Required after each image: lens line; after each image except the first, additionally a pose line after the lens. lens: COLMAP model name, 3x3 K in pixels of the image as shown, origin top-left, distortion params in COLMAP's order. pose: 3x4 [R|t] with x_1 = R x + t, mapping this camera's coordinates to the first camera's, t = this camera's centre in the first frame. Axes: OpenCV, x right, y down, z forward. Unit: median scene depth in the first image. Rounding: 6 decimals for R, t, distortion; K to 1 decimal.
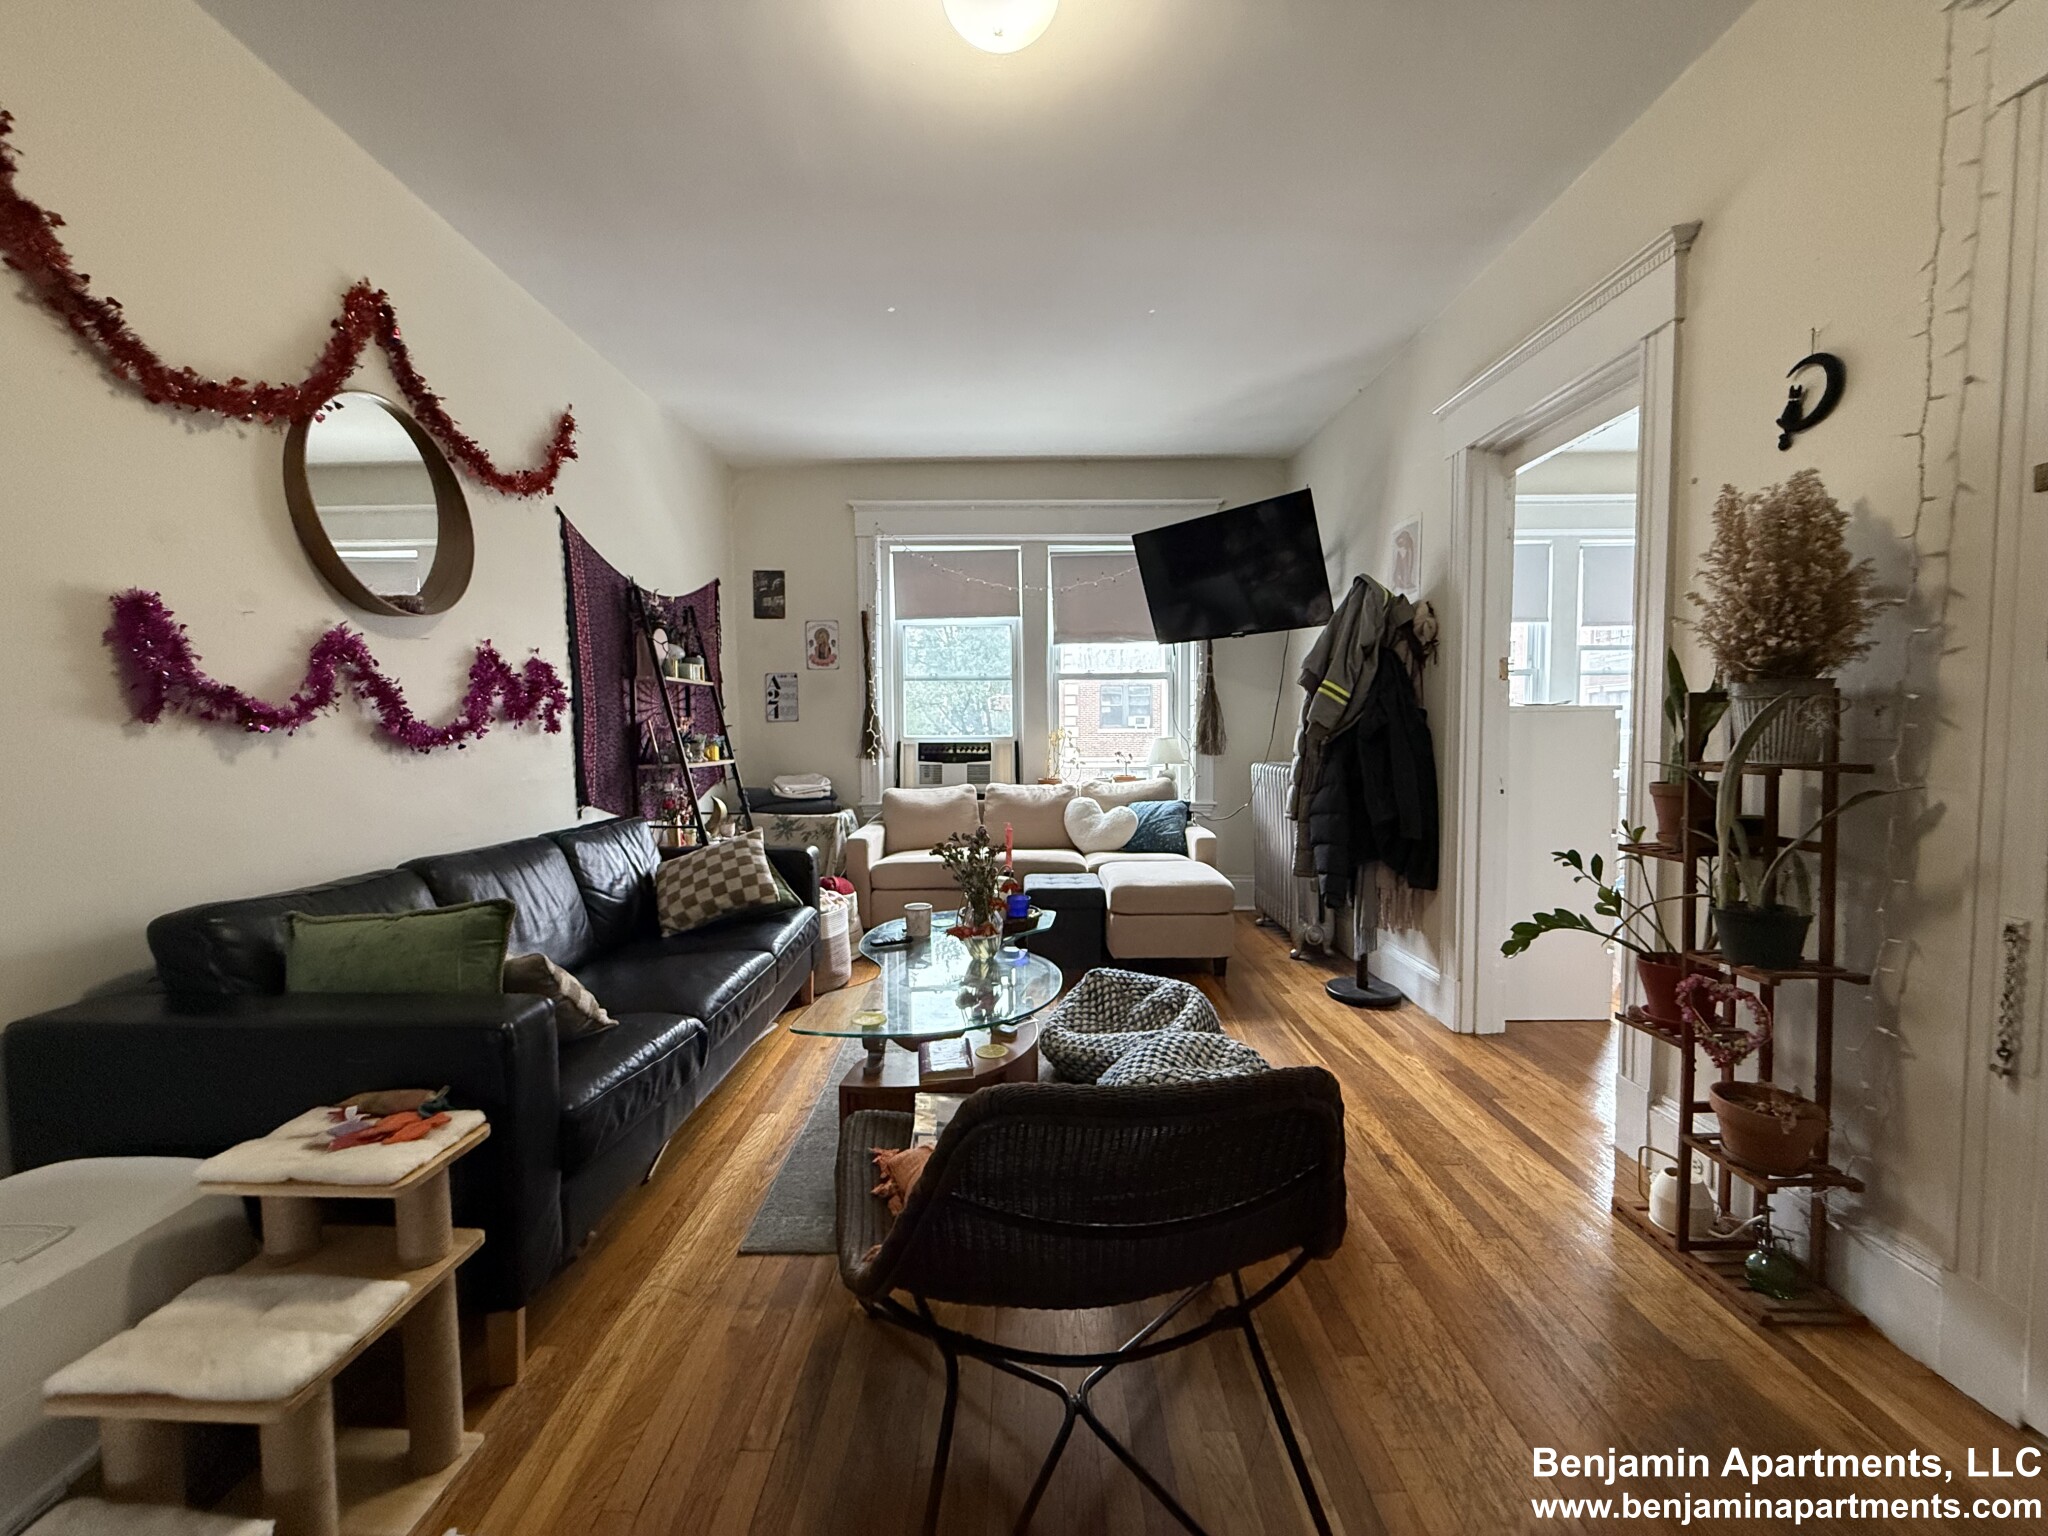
lens RADIAL K [[818.7, 0, 1022.5], [0, 818.7, 769.2], [0, 0, 1]] dist [-0.000368, -0.000481]
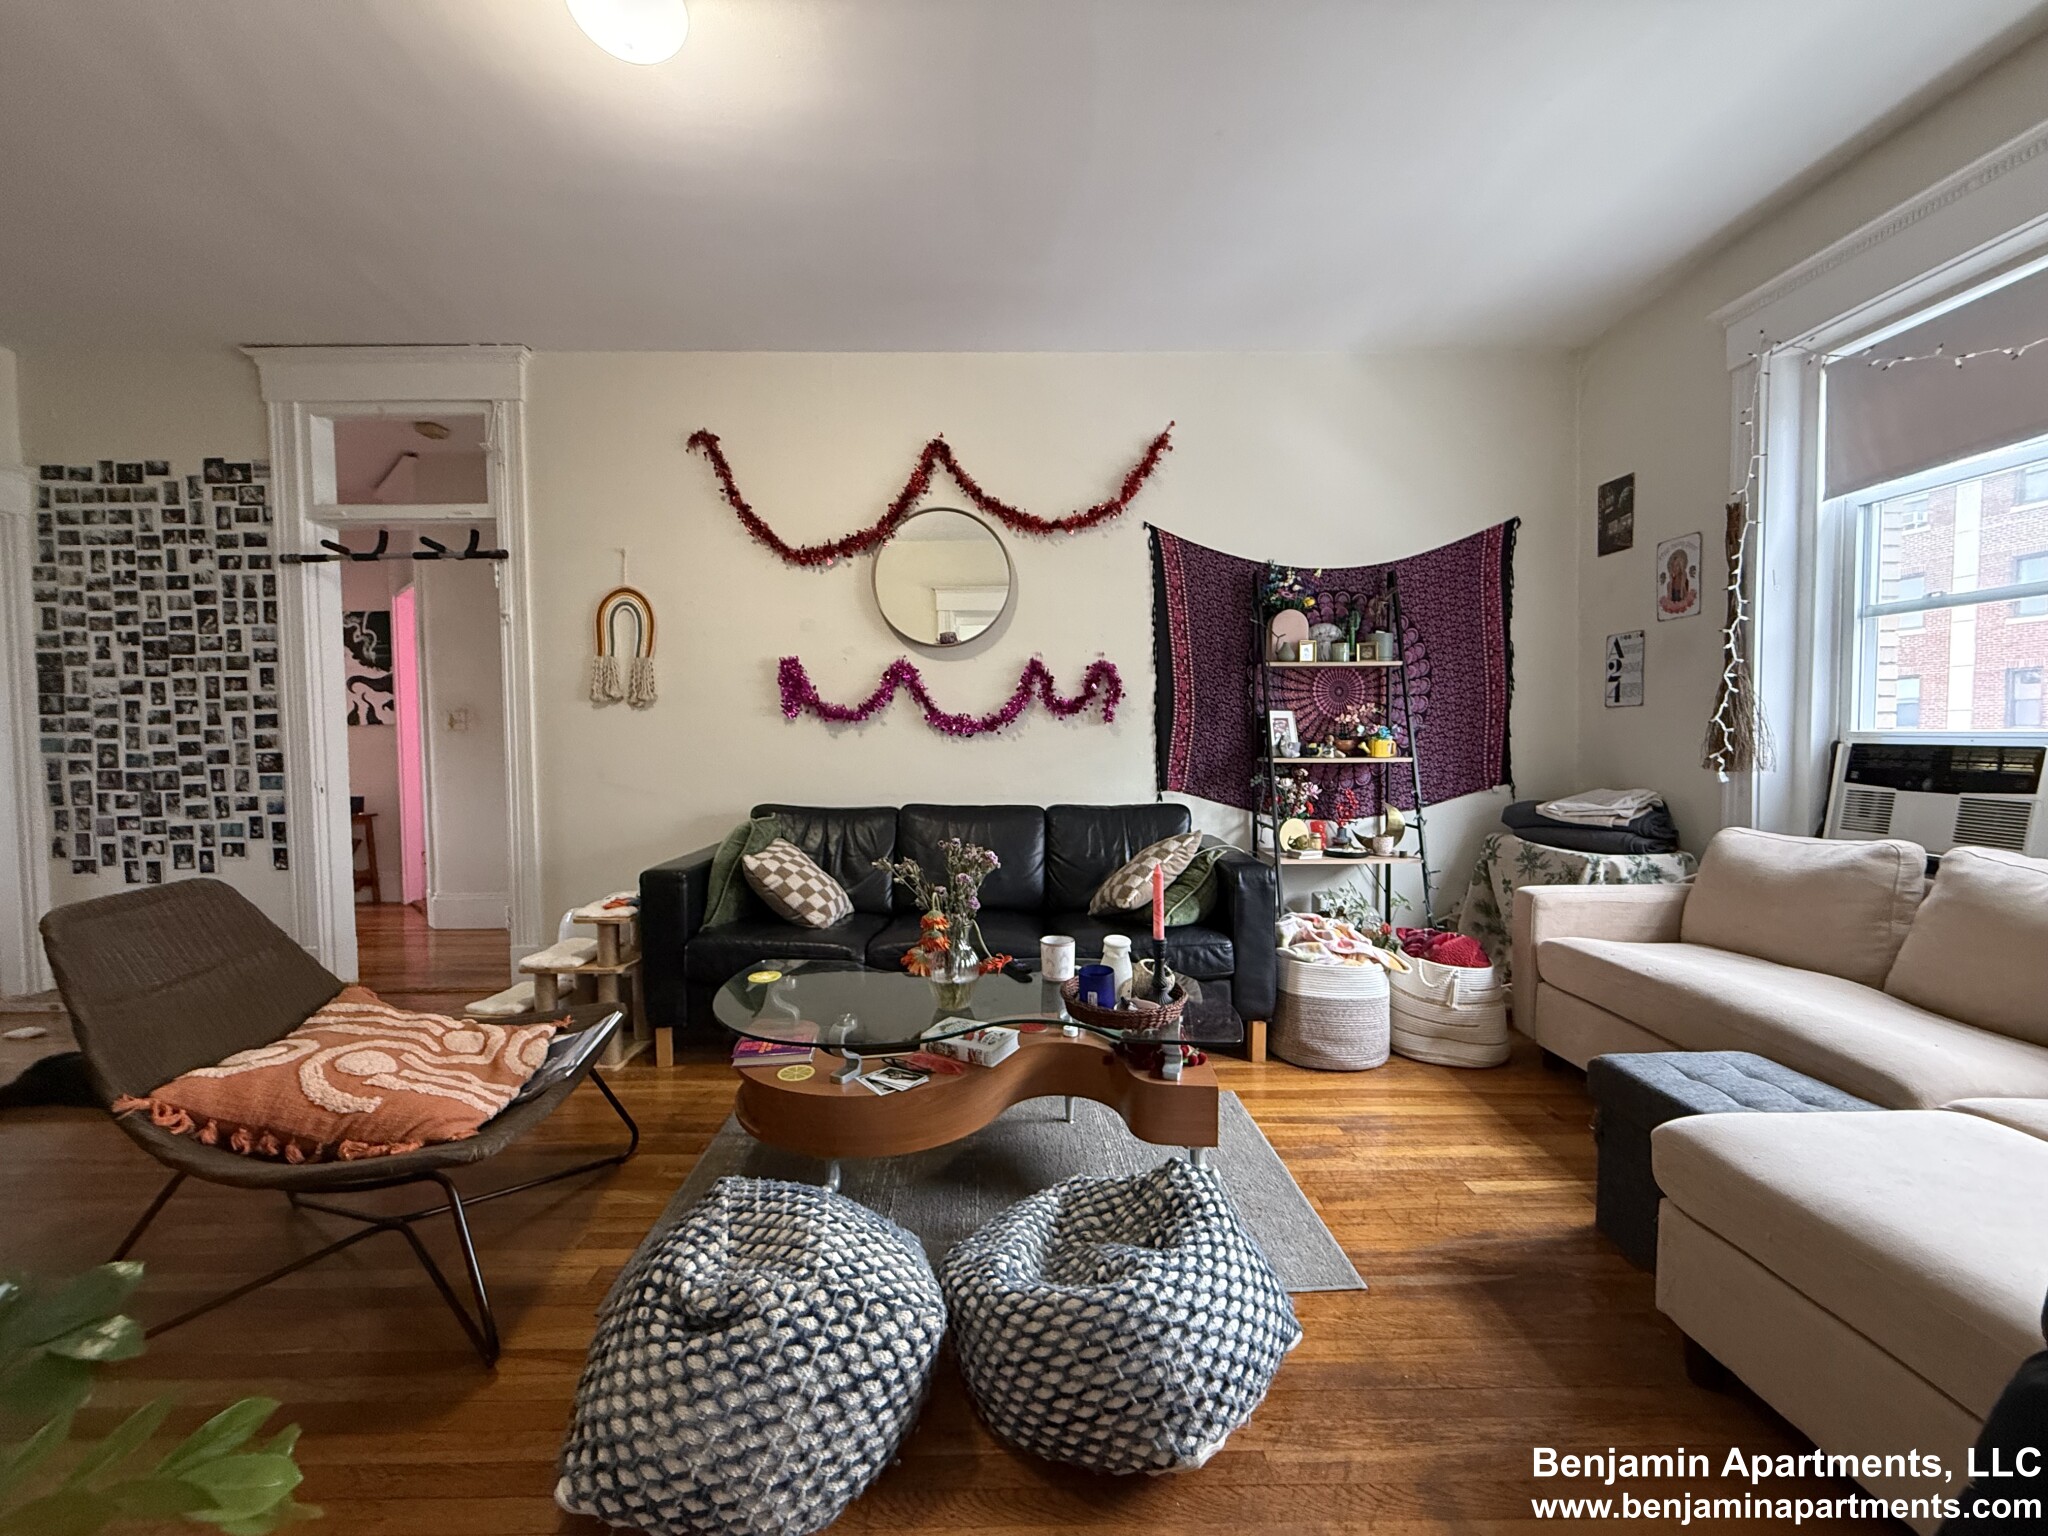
lens RADIAL K [[818.7, 0, 1014.9], [0, 818.7, 770.3], [0, 0, 1]] dist [-0.000368, -0.000481]
pose [[0.021741, 0.054350, -0.998285, 0.697415], [-0.045845, 0.997525, 0.053310, -0.040461], [0.998712, 0.044607, 0.024178, 0.997581]]
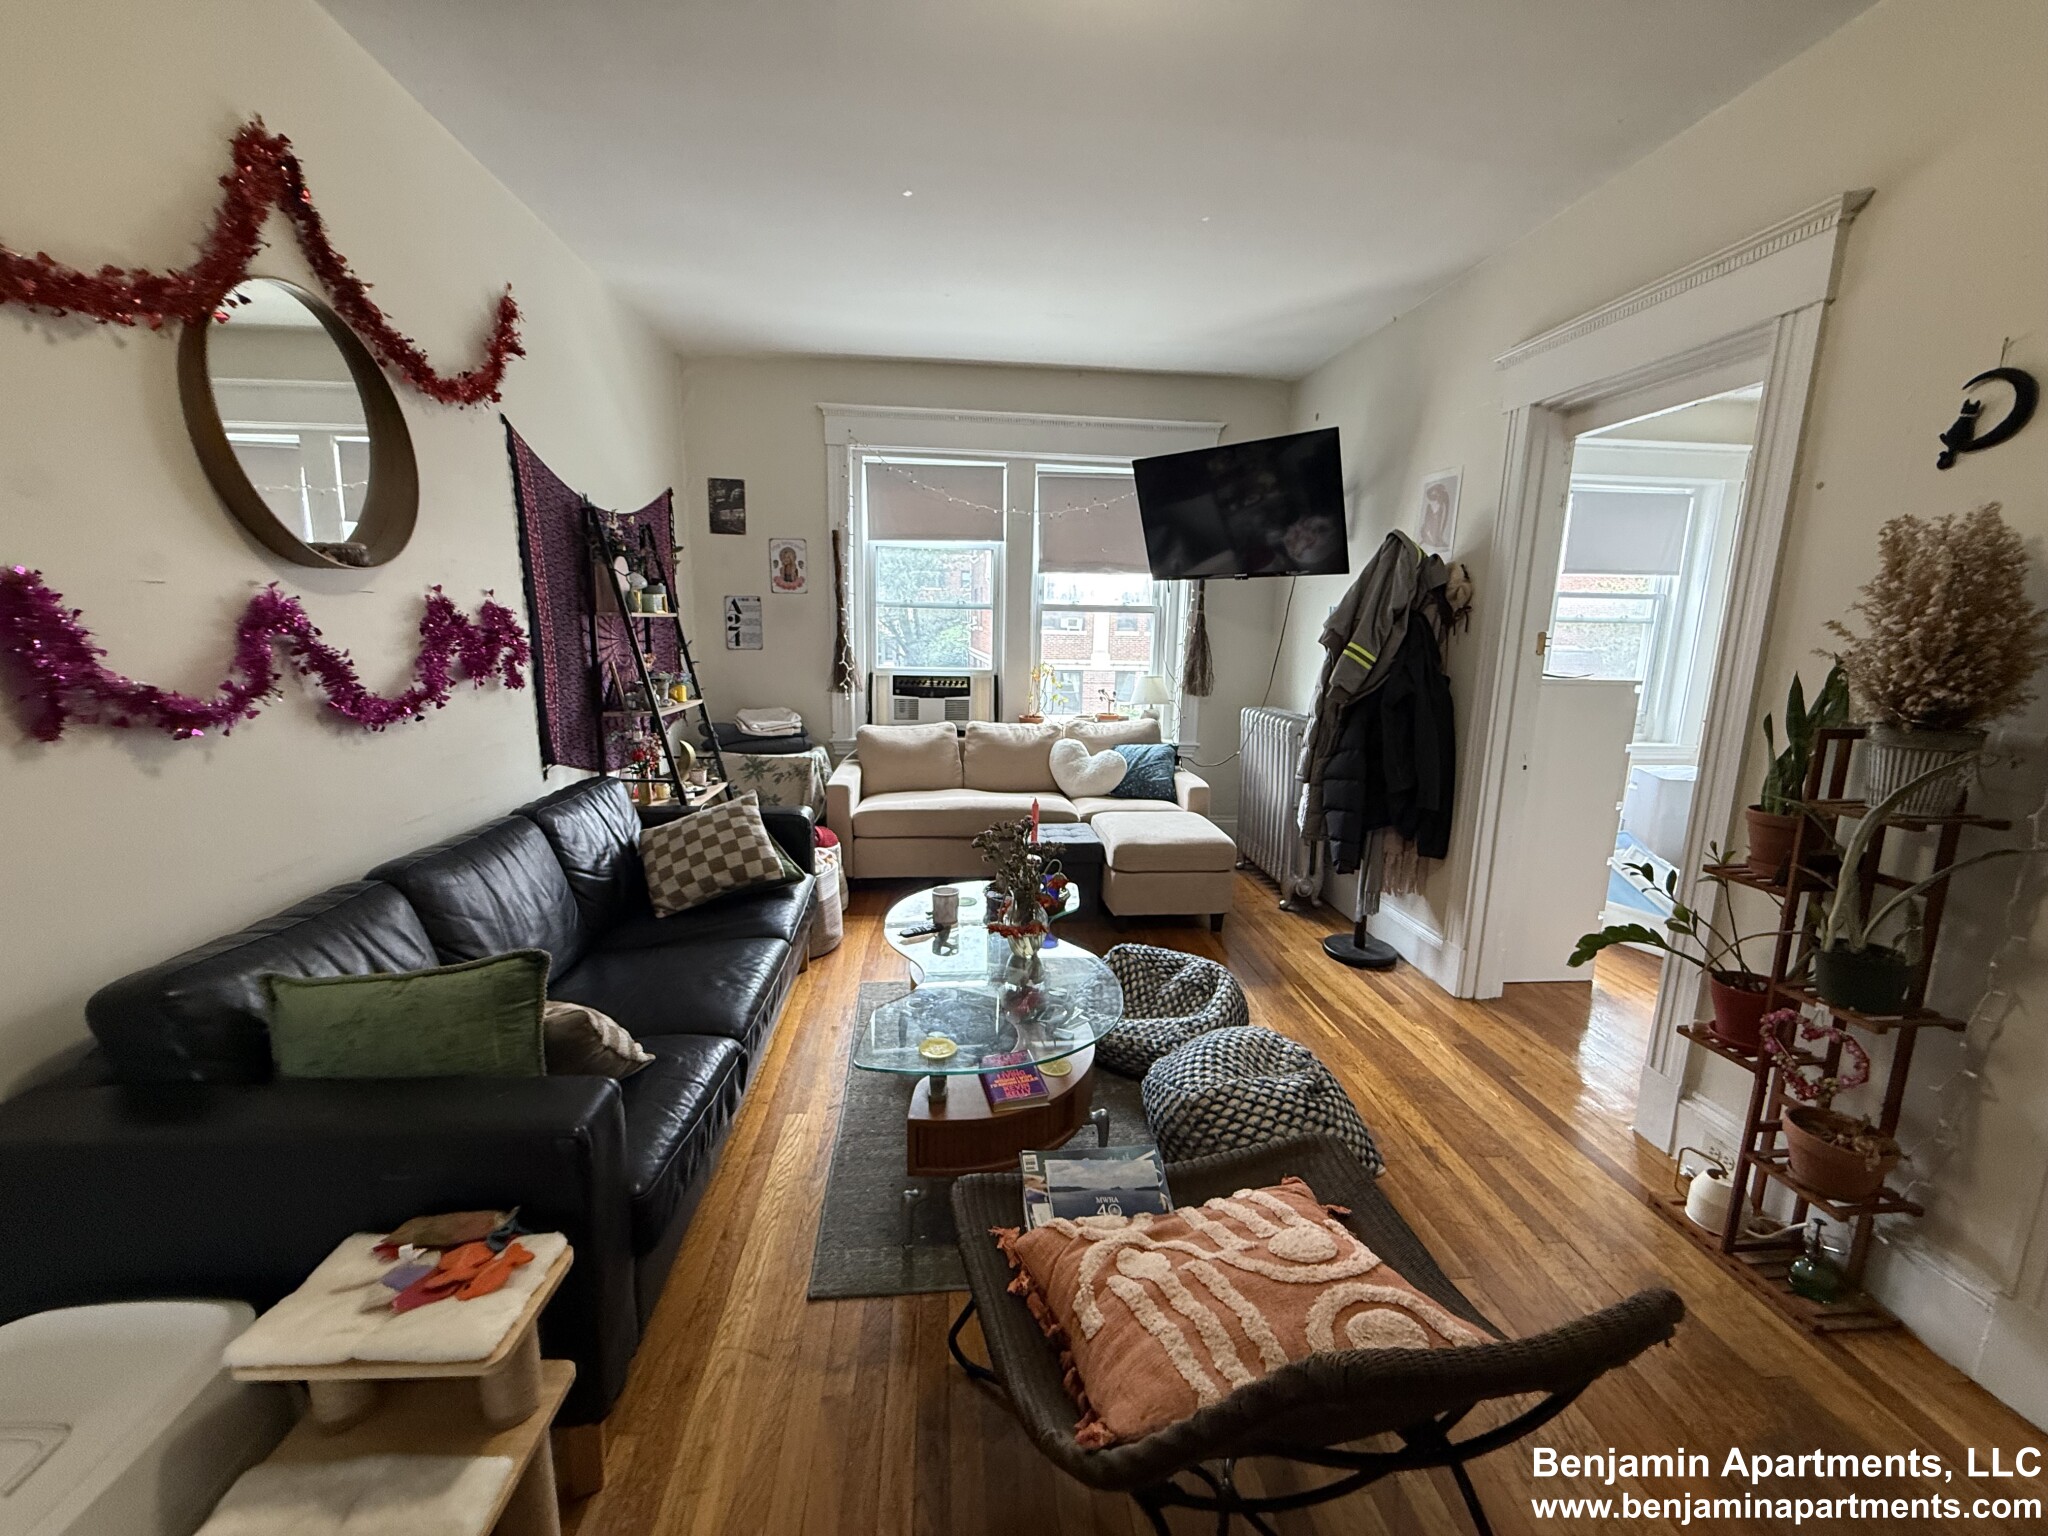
lens RADIAL K [[818.7, 0, 1022.0], [0, 818.7, 769.8], [0, 0, 1]] dist [-0.000368, -0.000481]
pose [[0.995001, 0.011005, 0.099261, -0.145296], [-0.023768, 0.991446, 0.128334, -0.098894], [-0.097000, -0.130051, 0.986751, 0.091144]]
